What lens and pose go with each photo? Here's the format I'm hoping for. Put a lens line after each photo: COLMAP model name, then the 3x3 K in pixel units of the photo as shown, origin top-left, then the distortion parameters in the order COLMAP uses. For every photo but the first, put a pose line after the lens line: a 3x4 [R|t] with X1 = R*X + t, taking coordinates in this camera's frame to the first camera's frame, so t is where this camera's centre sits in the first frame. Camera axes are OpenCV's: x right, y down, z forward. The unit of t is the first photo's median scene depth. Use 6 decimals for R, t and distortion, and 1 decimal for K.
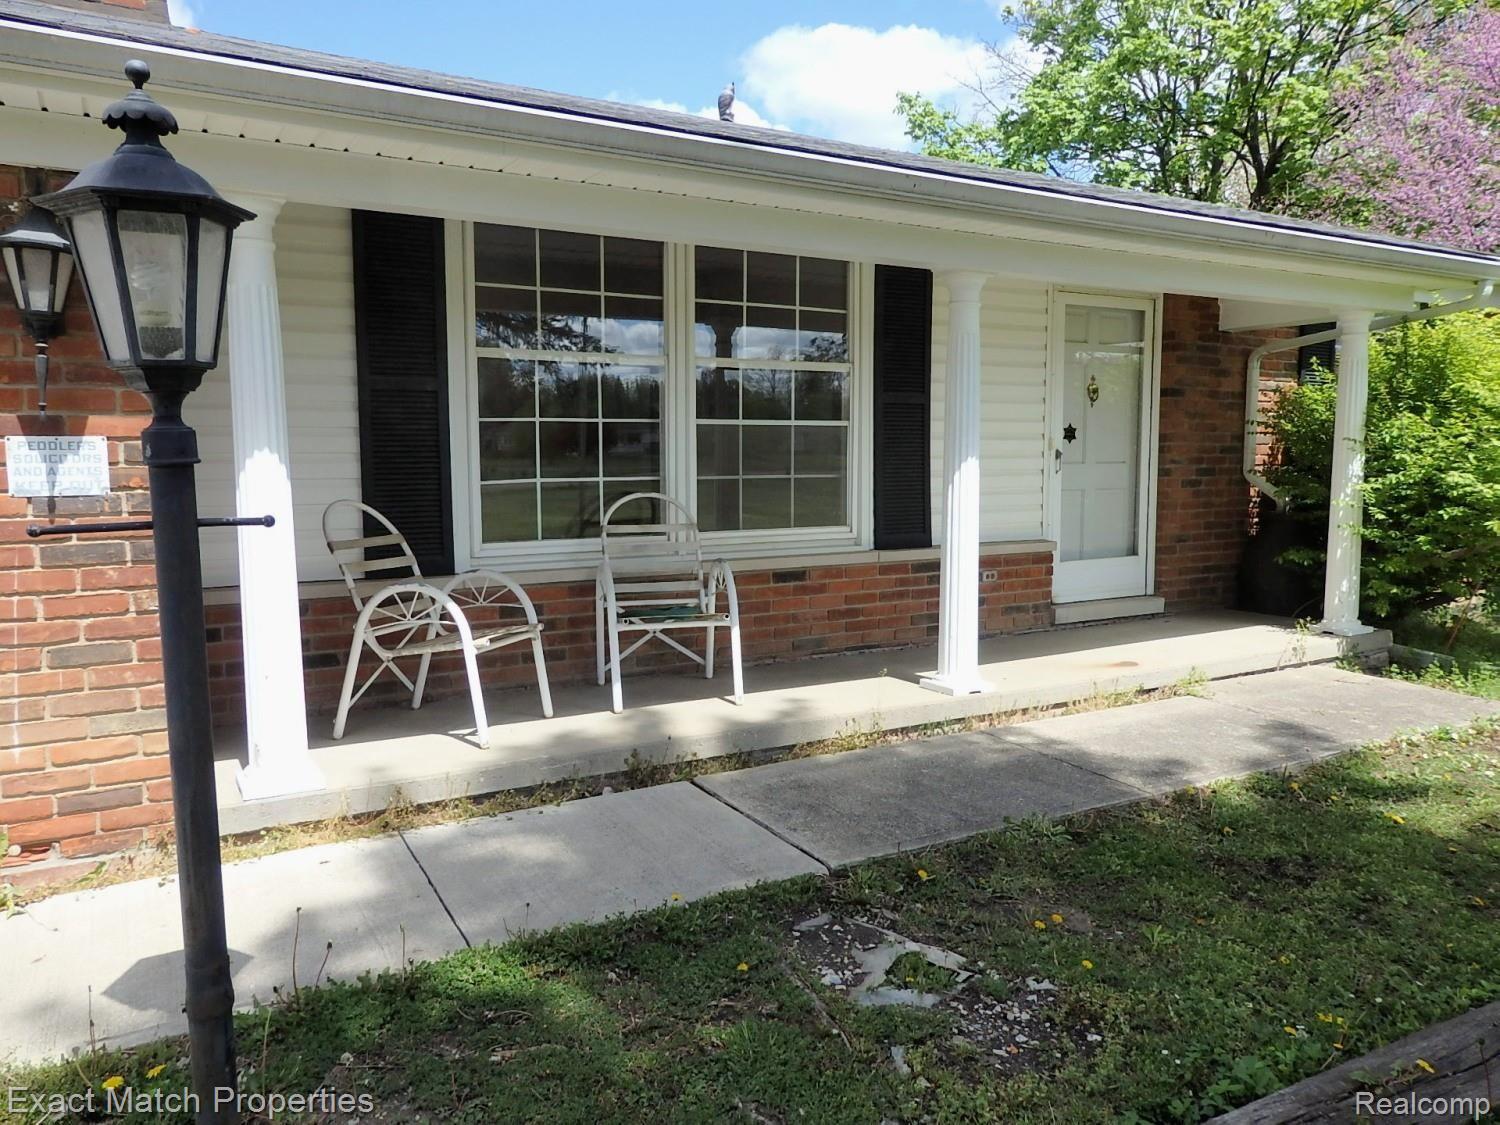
lens RADIAL K [[1113.3, 0, 752.6], [0, 1113.3, 564.1], [0, 0, 1]] dist [-0.000715, 0.008642]
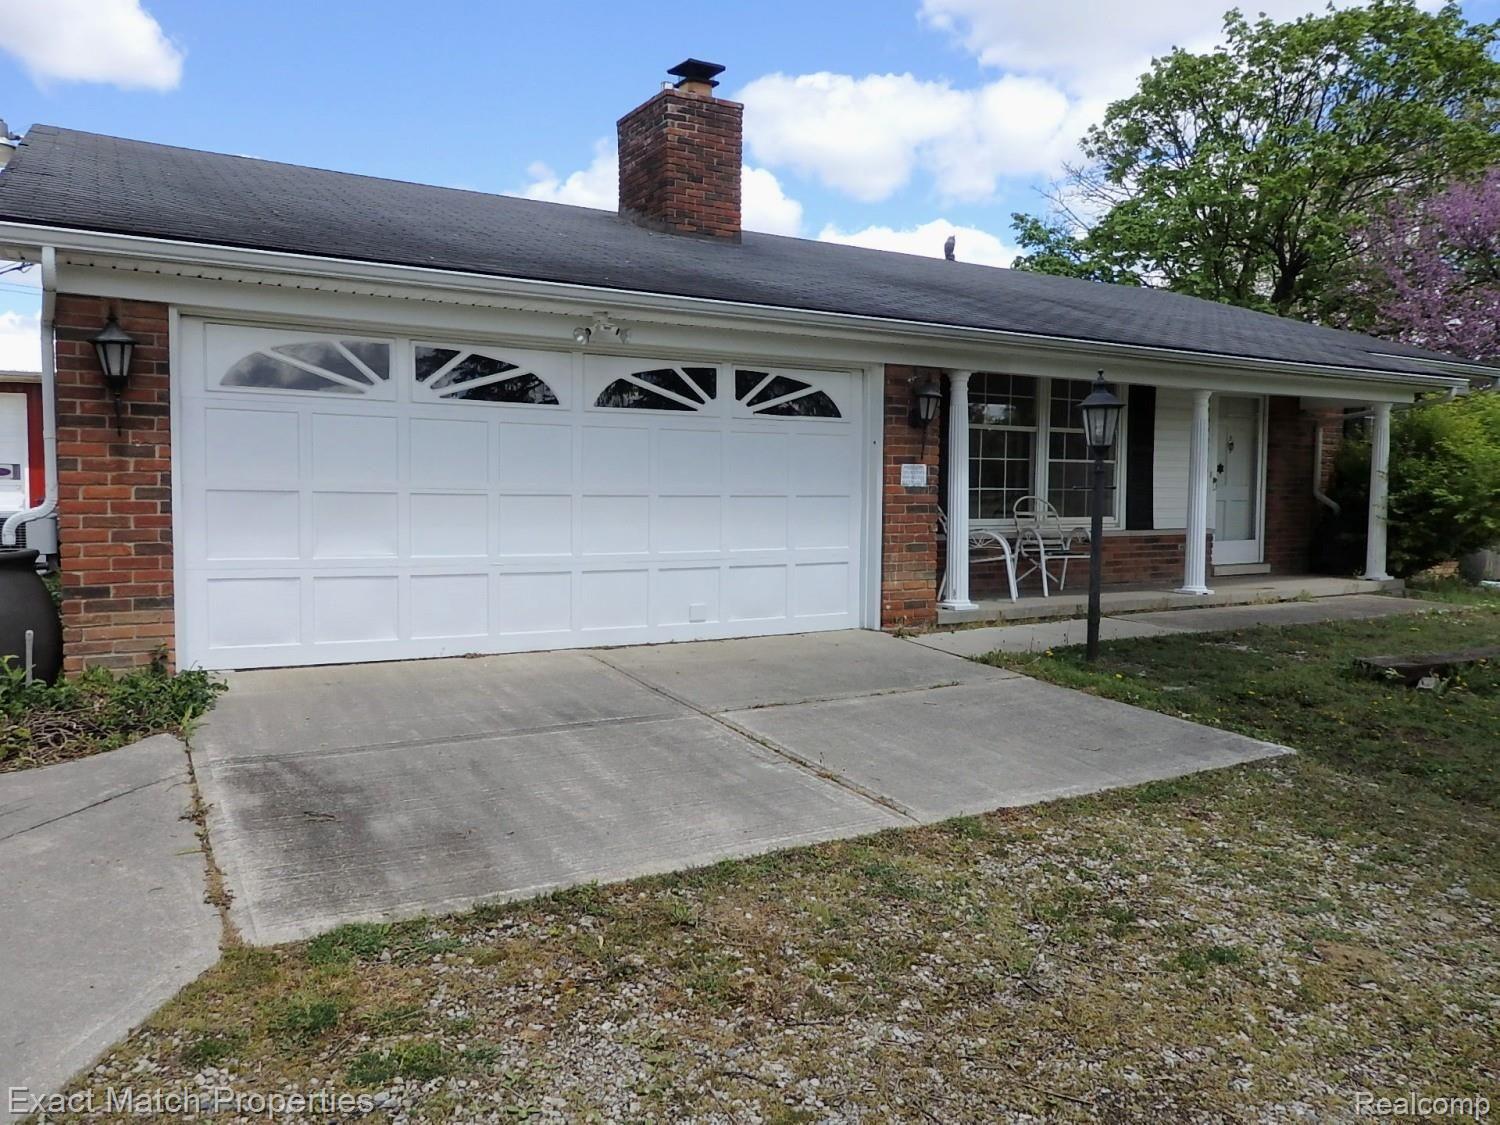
lens RADIAL K [[1113.3, 0, 747.7], [0, 1113.3, 561.0], [0, 0, 1]] dist [-0.000715, 0.008642]
pose [[0.999946, 0.005778, 0.008631, -0.502341], [-0.005473, 0.999374, -0.034945, 0.100419], [-0.008828, 0.034896, 0.999352, -0.789634]]
